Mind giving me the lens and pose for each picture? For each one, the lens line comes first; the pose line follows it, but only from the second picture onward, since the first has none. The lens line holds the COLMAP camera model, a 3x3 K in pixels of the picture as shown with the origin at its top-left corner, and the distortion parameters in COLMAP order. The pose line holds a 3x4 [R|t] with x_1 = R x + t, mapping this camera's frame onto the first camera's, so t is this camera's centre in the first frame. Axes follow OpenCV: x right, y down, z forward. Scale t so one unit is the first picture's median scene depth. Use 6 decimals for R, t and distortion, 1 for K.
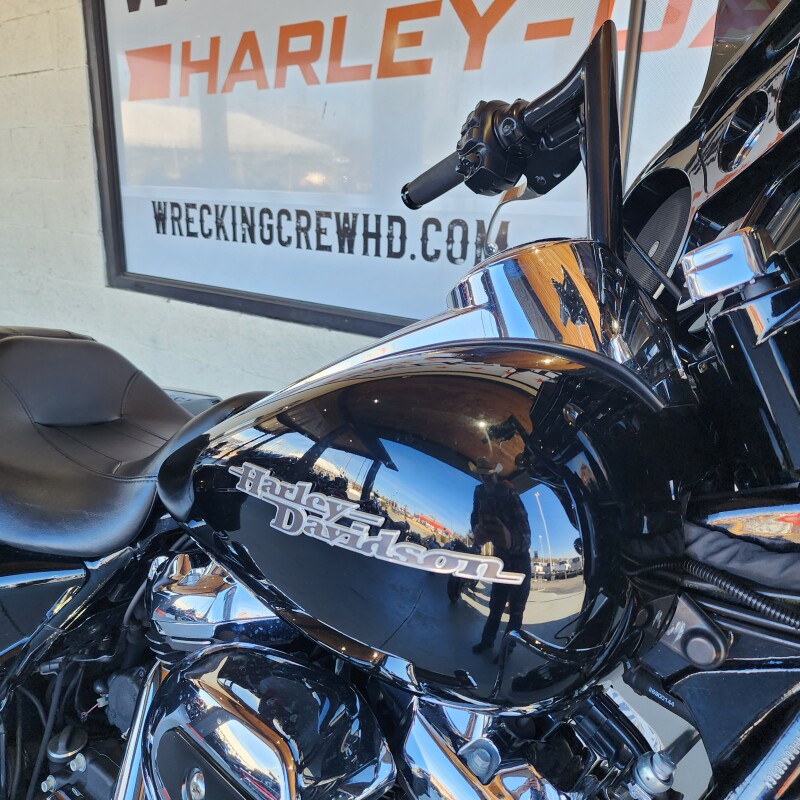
lens RADIAL K [[719.3, 0, 411.9], [0, 719.3, 410.0], [0, 0, 1]] dist [0.056627, -0.039673]
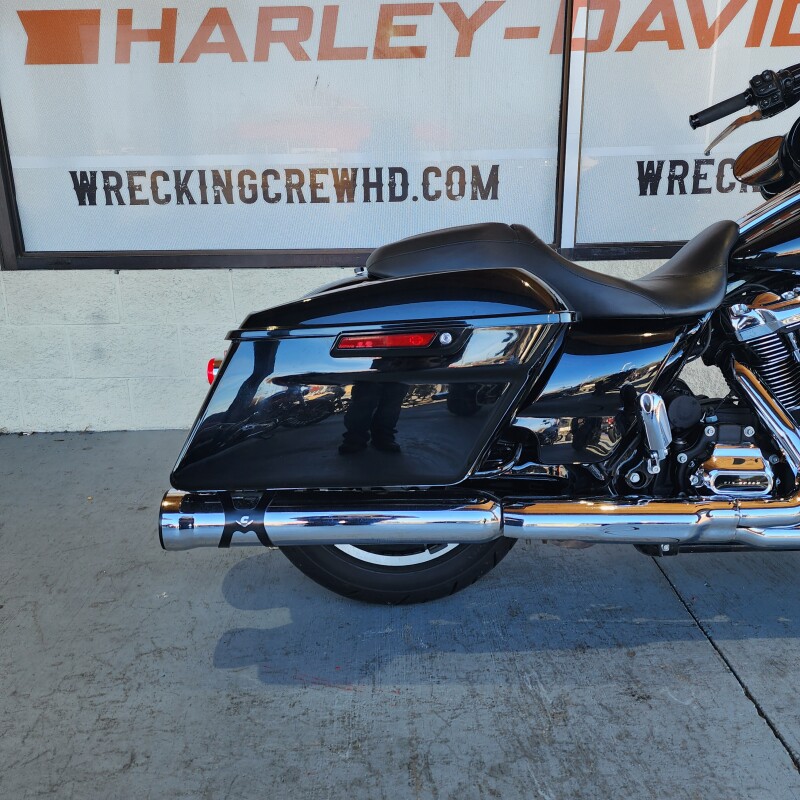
lens RADIAL K [[719.3, 0, 378.2], [0, 719.3, 410.6], [0, 0, 1]] dist [0.056627, -0.039673]
pose [[0.781120, -0.206393, 0.589283, -0.818307], [0.219314, 0.974344, 0.050547, 0.071876], [-0.584597, 0.089755, 0.806344, 0.023497]]
